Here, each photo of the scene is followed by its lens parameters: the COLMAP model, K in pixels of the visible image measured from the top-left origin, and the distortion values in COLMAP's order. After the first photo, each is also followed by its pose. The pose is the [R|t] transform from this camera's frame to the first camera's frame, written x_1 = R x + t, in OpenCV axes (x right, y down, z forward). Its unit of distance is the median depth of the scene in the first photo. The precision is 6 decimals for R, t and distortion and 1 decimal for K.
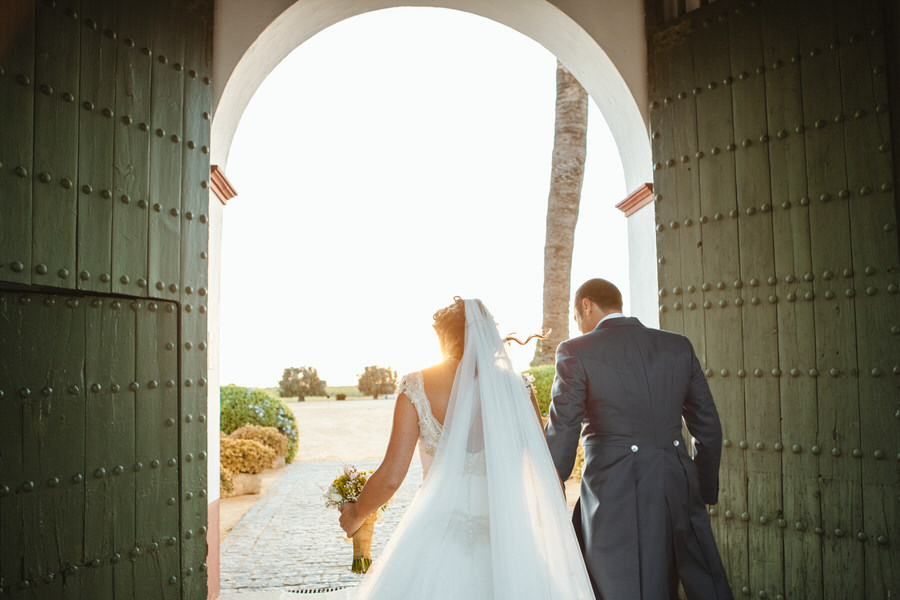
lens RADIAL K [[720.0, 0, 450.0], [0, 720.0, 300.0], [0, 0, 1]] dist [-0.013107, 0.006076]
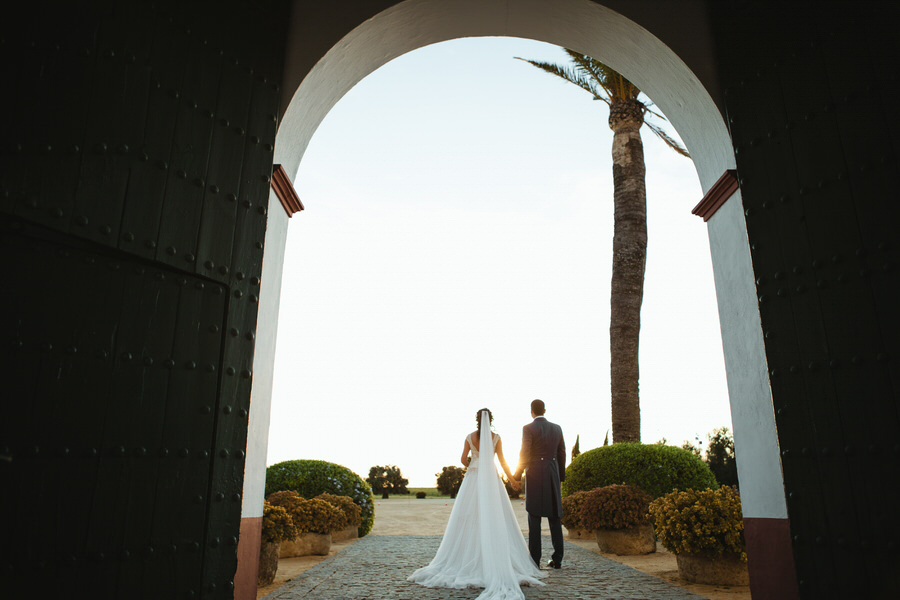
lens RADIAL K [[602.2, 0, 426.9], [0, 602.2, 299.8], [0, 0, 1]] dist [-0.029739, 0.003601]
pose [[0.987954, -0.018862, -0.153592, 0.004293], [-0.015433, 0.975585, -0.219078, 0.105178], [0.153974, 0.218810, 0.963543, 0.149122]]
